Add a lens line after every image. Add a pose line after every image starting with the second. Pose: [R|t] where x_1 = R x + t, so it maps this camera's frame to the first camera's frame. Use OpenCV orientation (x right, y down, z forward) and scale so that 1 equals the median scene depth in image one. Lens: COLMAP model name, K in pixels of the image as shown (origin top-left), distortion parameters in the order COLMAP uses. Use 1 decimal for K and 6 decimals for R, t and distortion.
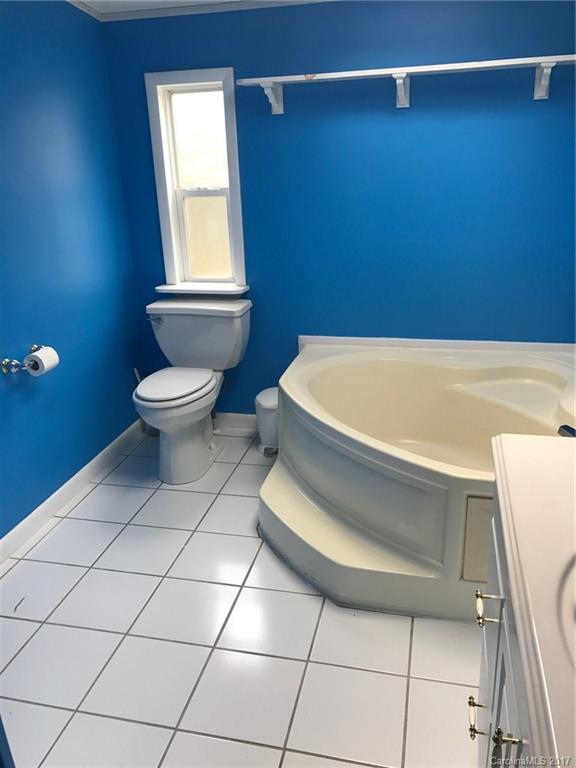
lens RADIAL K [[628.9, 0, 284.4], [0, 628.9, 381.4], [0, 0, 1]] dist [0.001334, 0.000103]
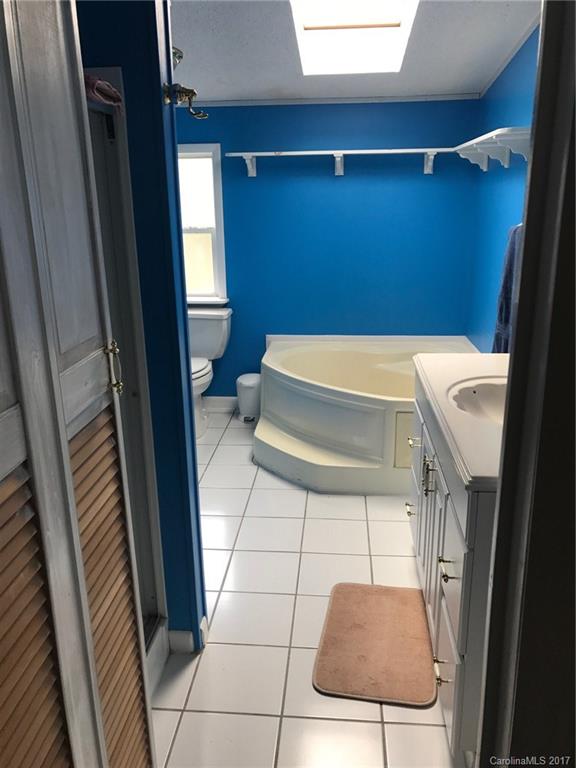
lens RADIAL K [[625.6, 0, 288.0], [0, 625.6, 384.0], [0, 0, 1]] dist [0.003486, -0.005269]
pose [[0.988223, -0.020258, 0.151674, -0.155250], [0.030139, 0.997550, -0.063127, 0.134834], [-0.150024, 0.066955, 0.986413, -0.377387]]
